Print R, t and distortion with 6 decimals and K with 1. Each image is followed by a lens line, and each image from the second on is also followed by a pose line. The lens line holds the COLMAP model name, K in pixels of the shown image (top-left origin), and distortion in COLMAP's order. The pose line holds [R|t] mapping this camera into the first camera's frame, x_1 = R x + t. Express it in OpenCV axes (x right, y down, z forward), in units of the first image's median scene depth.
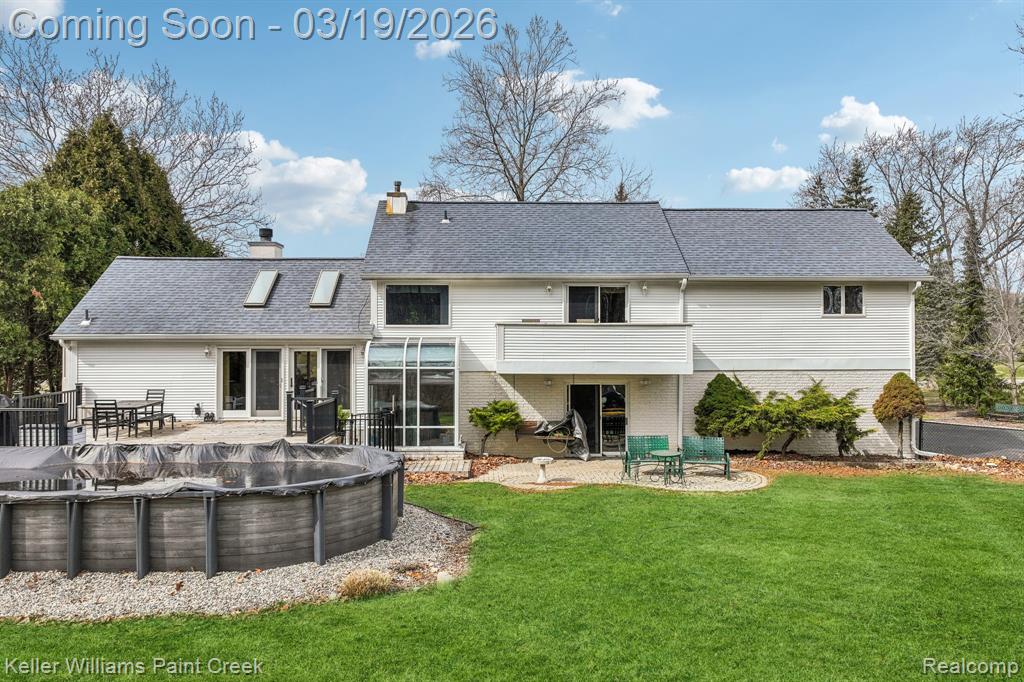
lens RADIAL K [[679.8, 0, 512.0], [0, 679.8, 341.0], [0, 0, 1]] dist [0.003357, 0.000863]
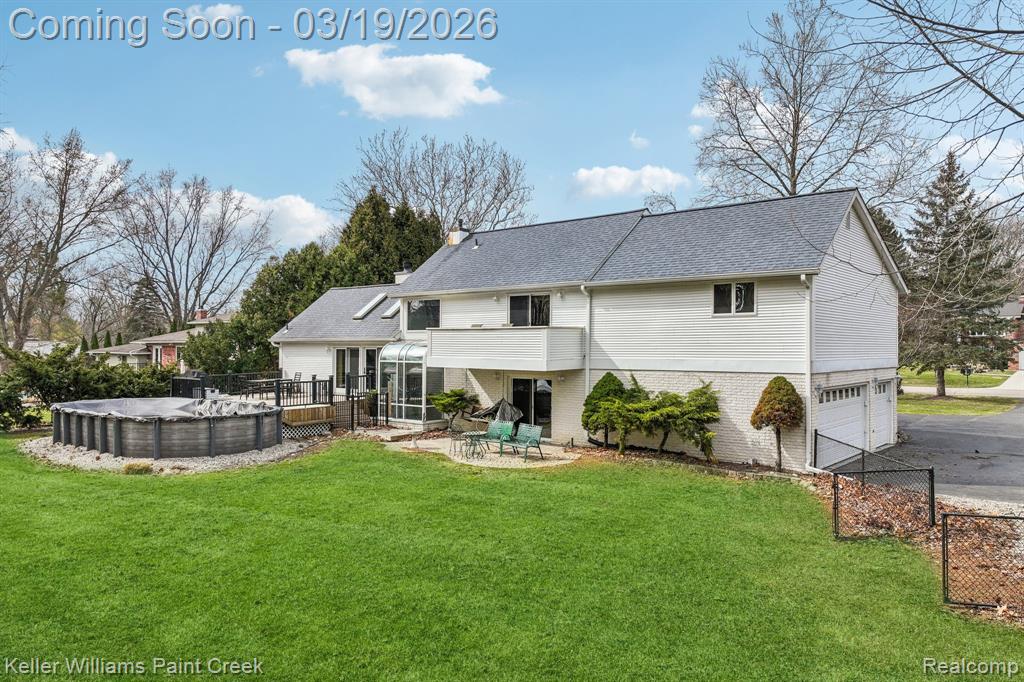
lens RADIAL K [[646.6, 0, 510.6], [0, 646.6, 377.9], [0, 0, 1]] dist [0.003219, 0.000521]
pose [[0.786564, 0.032519, -0.616652, 0.797816], [0.000727, 0.998563, 0.053587, 0.002003], [0.617508, -0.042598, 0.785410, 0.102477]]
